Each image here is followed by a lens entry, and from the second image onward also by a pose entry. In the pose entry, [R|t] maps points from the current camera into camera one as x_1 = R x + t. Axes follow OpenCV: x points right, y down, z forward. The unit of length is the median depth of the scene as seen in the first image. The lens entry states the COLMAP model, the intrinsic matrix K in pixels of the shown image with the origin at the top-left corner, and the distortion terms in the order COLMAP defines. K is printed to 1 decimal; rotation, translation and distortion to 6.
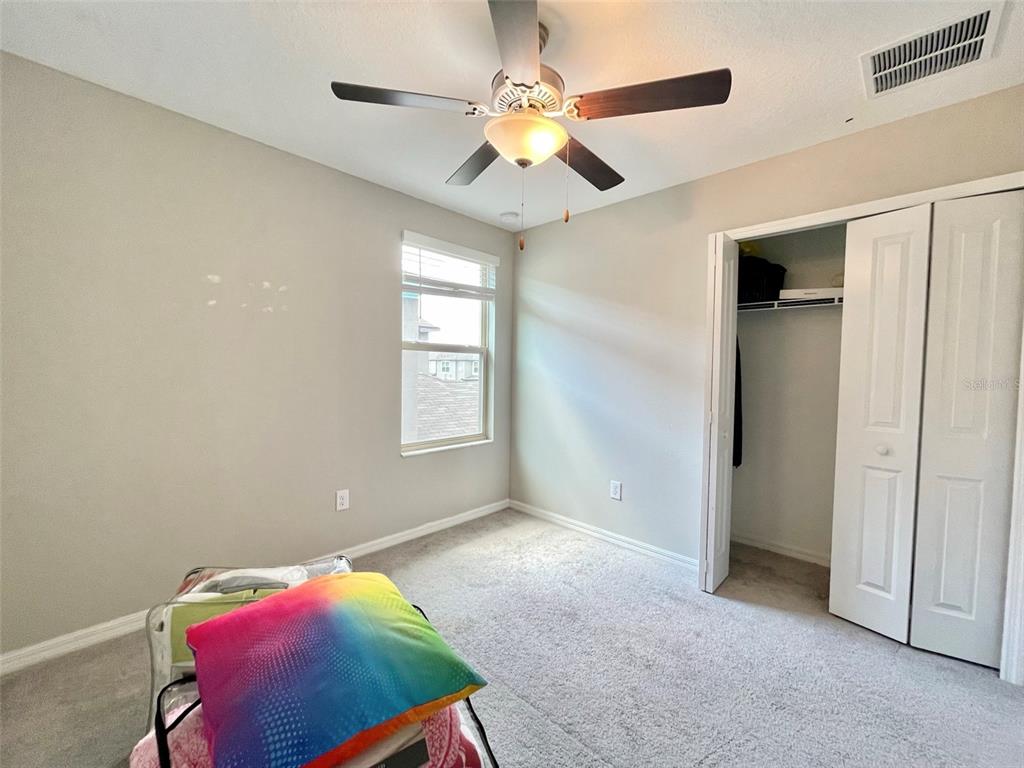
lens RADIAL K [[414.3, 0, 510.5], [0, 414.3, 384.4], [0, 0, 1]] dist [0.001021, 0.000217]
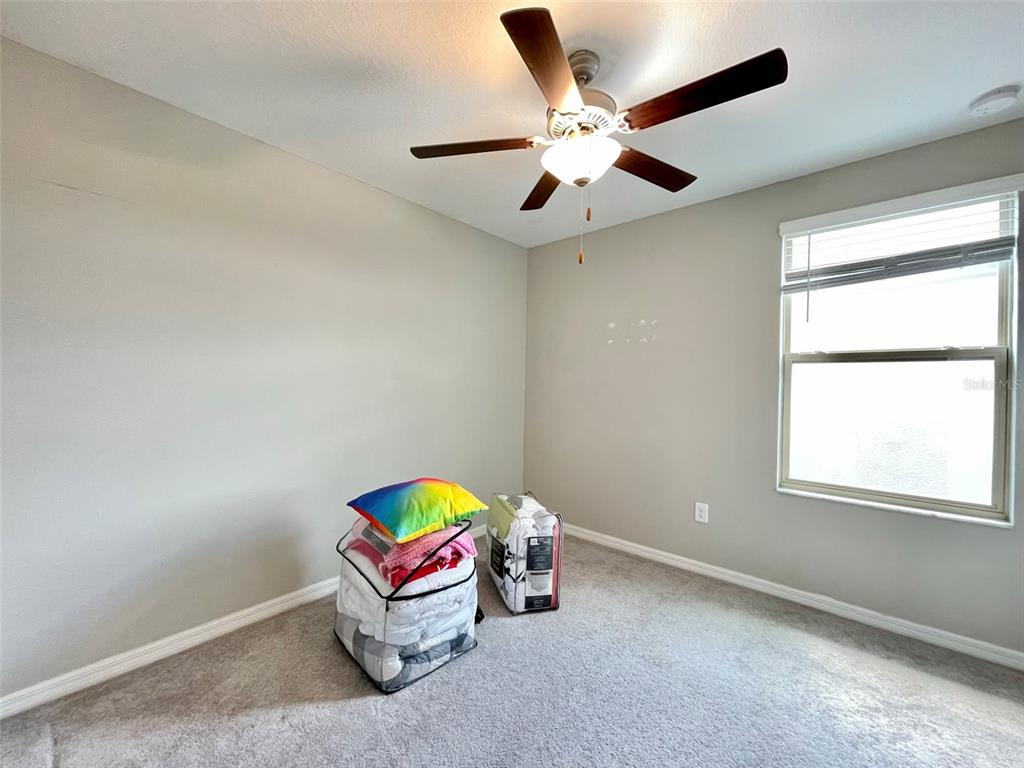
lens RADIAL K [[414.3, 0, 510.5], [0, 414.3, 384.4], [0, 0, 1]] dist [0.001021, 0.000217]
pose [[0.040713, -0.017457, -0.999018, 0.548629], [-0.055581, 0.998260, -0.019708, 0.005789], [0.997624, 0.056329, 0.039672, 0.416111]]
